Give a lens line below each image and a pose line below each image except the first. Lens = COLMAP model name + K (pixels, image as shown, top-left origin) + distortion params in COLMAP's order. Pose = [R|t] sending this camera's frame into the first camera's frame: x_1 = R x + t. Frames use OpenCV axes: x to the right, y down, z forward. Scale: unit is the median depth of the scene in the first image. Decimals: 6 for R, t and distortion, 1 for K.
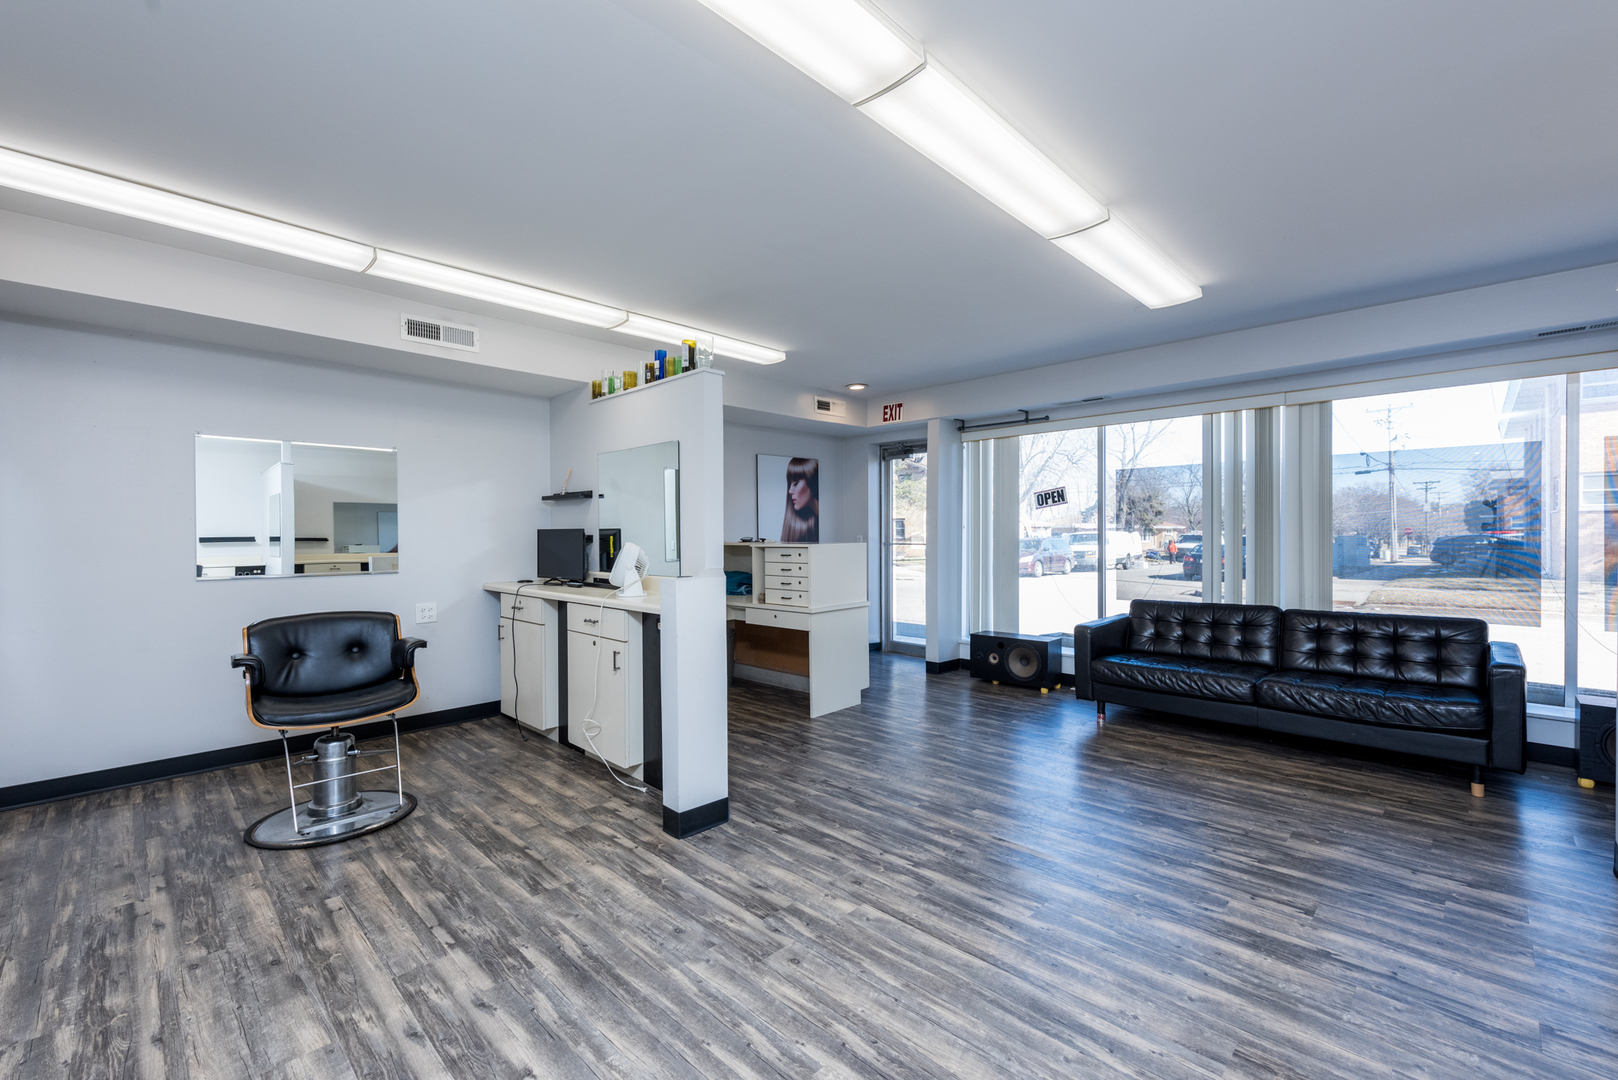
lens RADIAL K [[681.9, 0, 811.2], [0, 681.9, 538.0], [0, 0, 1]] dist [0.003950, 0.000208]
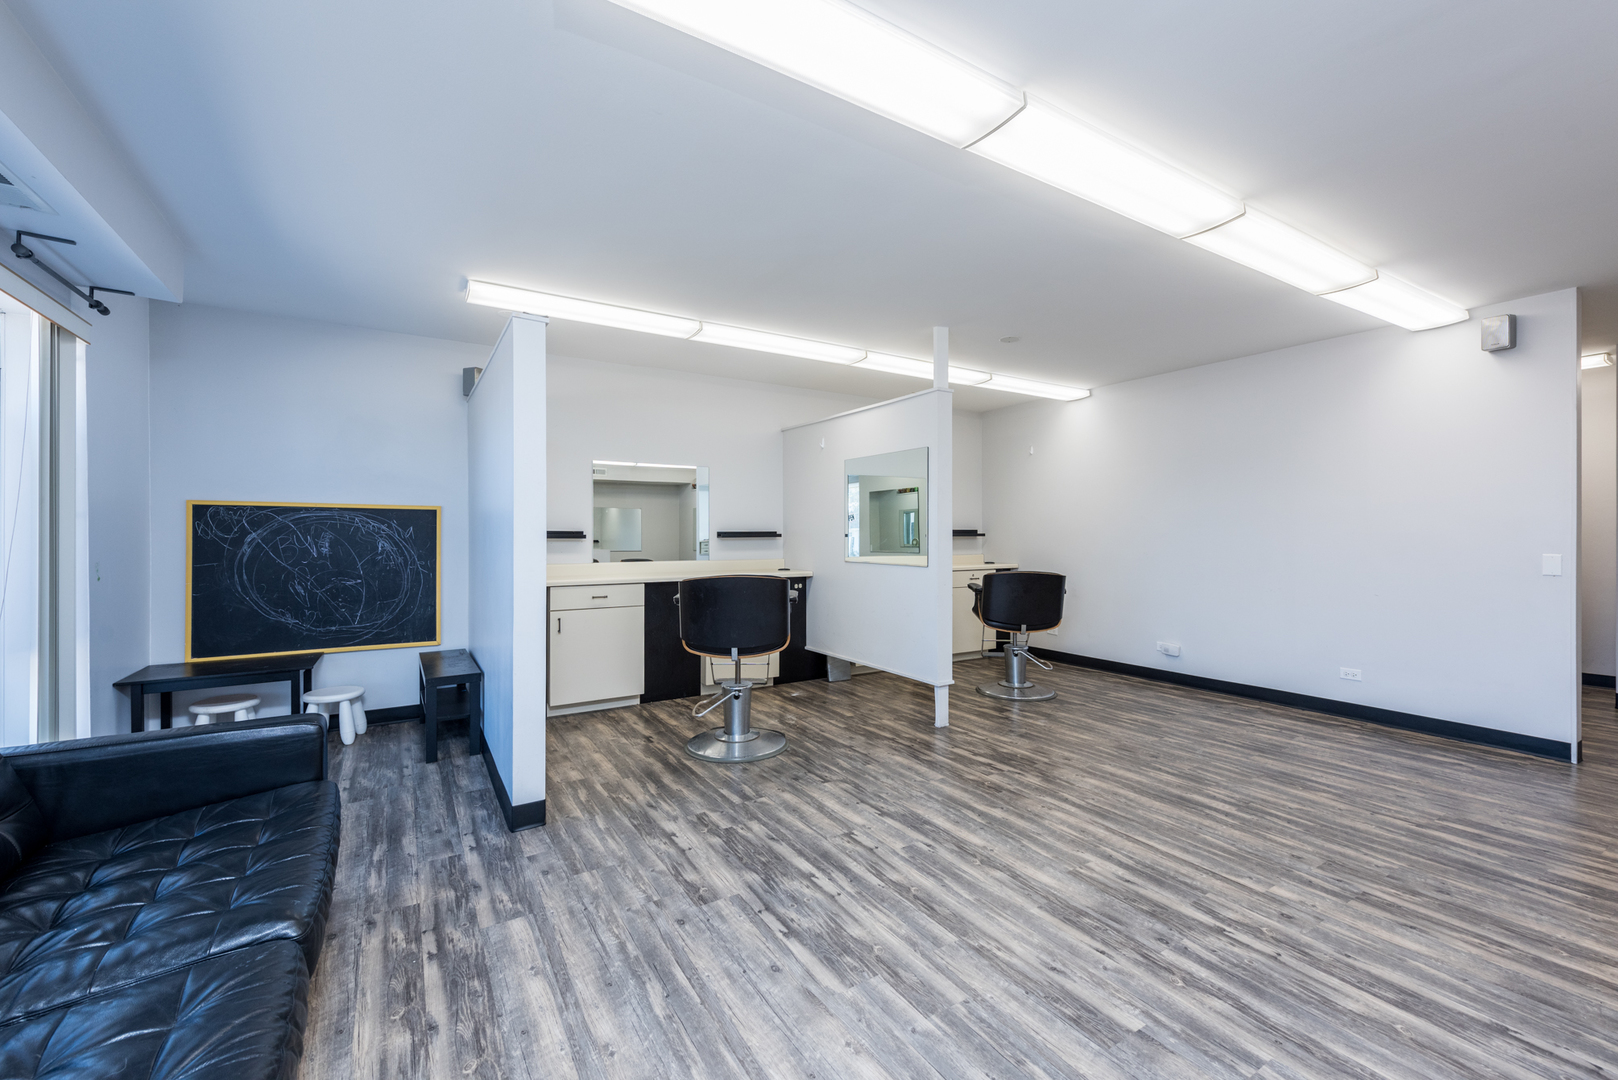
lens RADIAL K [[663.8, 0, 823.5], [0, 663.8, 533.1], [0, 0, 1]] dist [0.012151, -0.000655]
pose [[-0.974872, 0.001877, 0.222760, 0.453196], [0.003854, 0.999957, 0.008440, -0.002939], [-0.222734, 0.009087, -0.974837, 1.951211]]
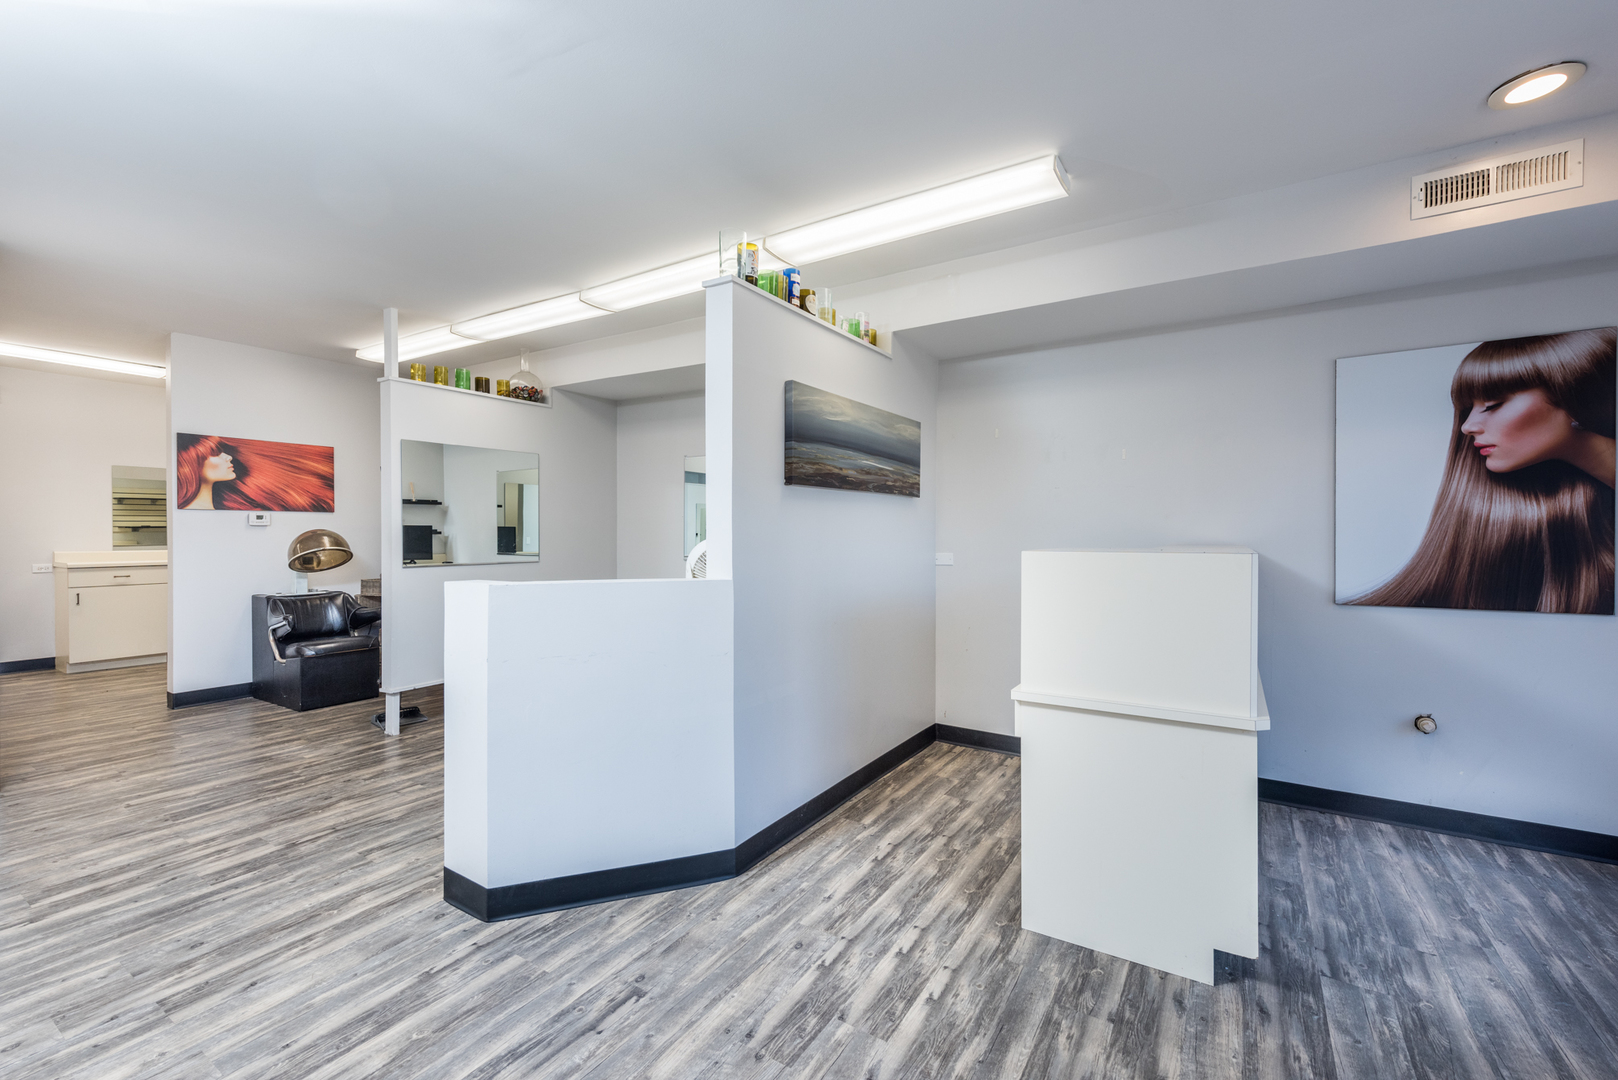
lens RADIAL K [[681.9, 0, 814.5], [0, 681.9, 537.3], [0, 0, 1]] dist [0.003950, 0.000208]
pose [[0.208691, 0.012269, -0.977905, 0.772844], [-0.013657, 0.999860, 0.009630, -0.001540], [0.977886, 0.011345, 0.208830, 1.410332]]
